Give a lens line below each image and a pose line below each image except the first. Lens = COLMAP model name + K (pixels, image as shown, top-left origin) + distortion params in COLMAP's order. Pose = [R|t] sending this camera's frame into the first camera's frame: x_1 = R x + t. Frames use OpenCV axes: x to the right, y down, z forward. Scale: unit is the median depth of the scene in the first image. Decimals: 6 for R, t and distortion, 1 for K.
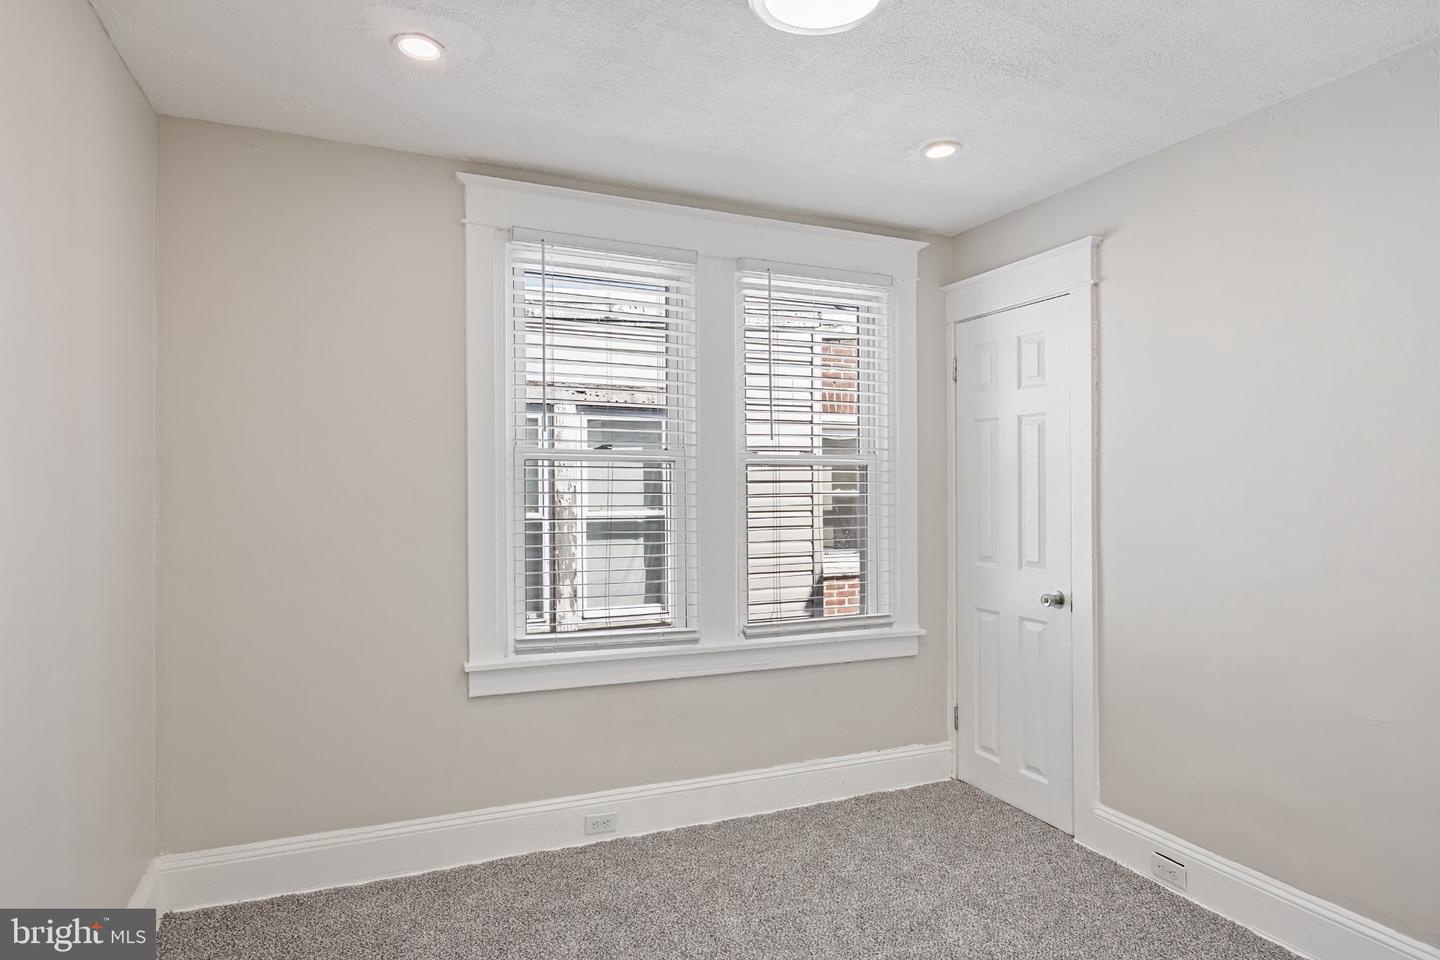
lens RADIAL K [[793.0, 0, 721.0], [0, 793.0, 478.6], [0, 0, 1]] dist [-0.011675, -0.000247]
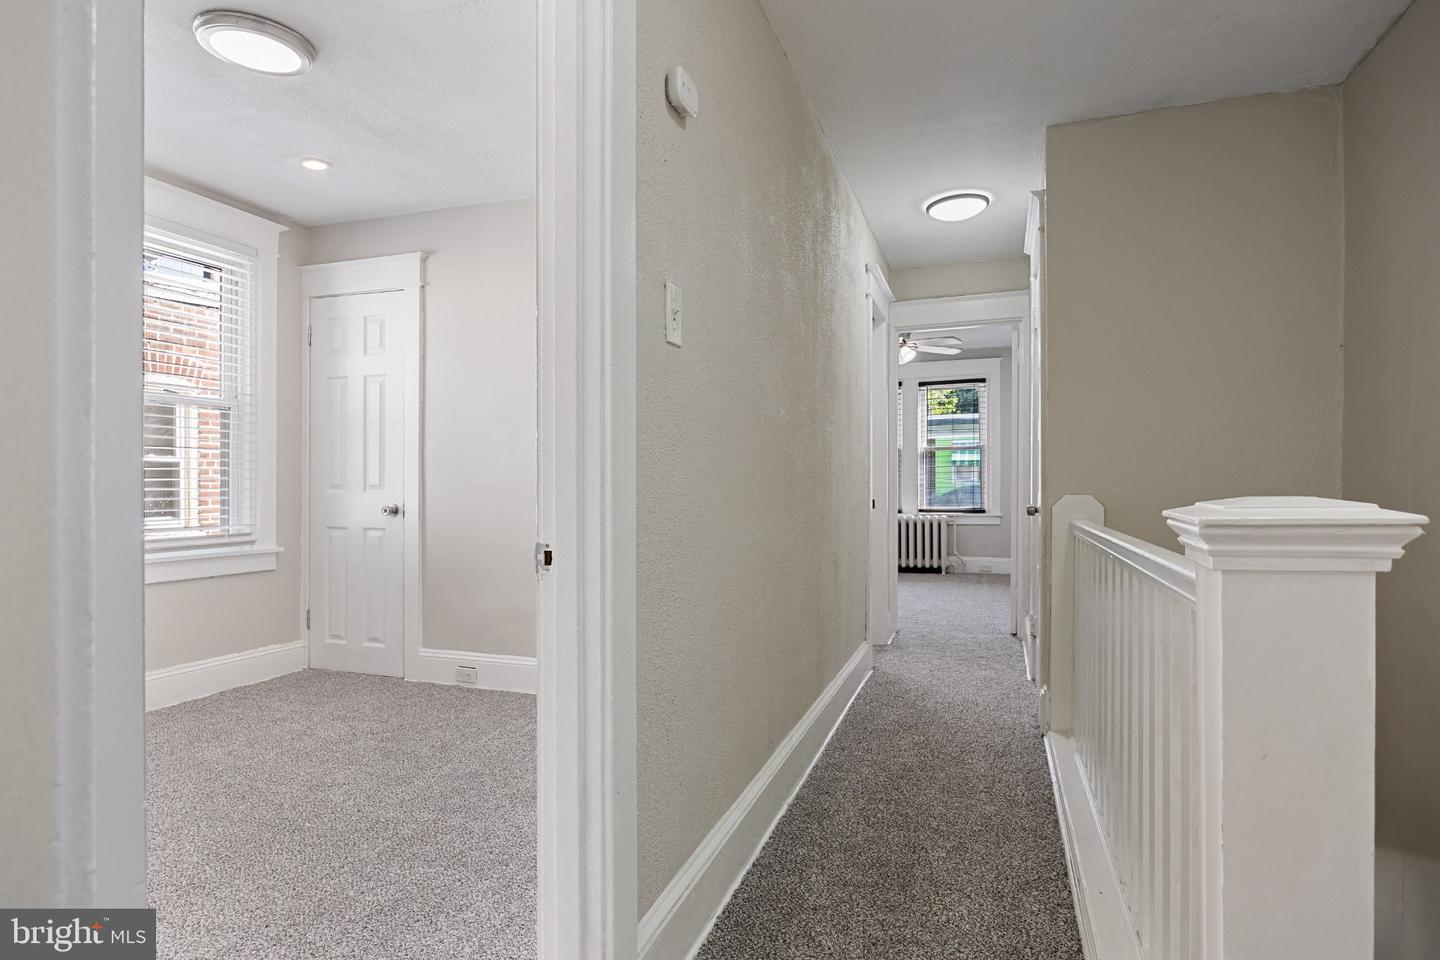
lens RADIAL K [[793.0, 0, 720.6], [0, 793.0, 481.3], [0, 0, 1]] dist [-0.011675, -0.000247]
pose [[0.678907, 0.008038, 0.734180, -0.183886], [-0.008422, 0.999960, -0.003160, 0.094128], [-0.734176, -0.004038, 0.678947, -0.325048]]
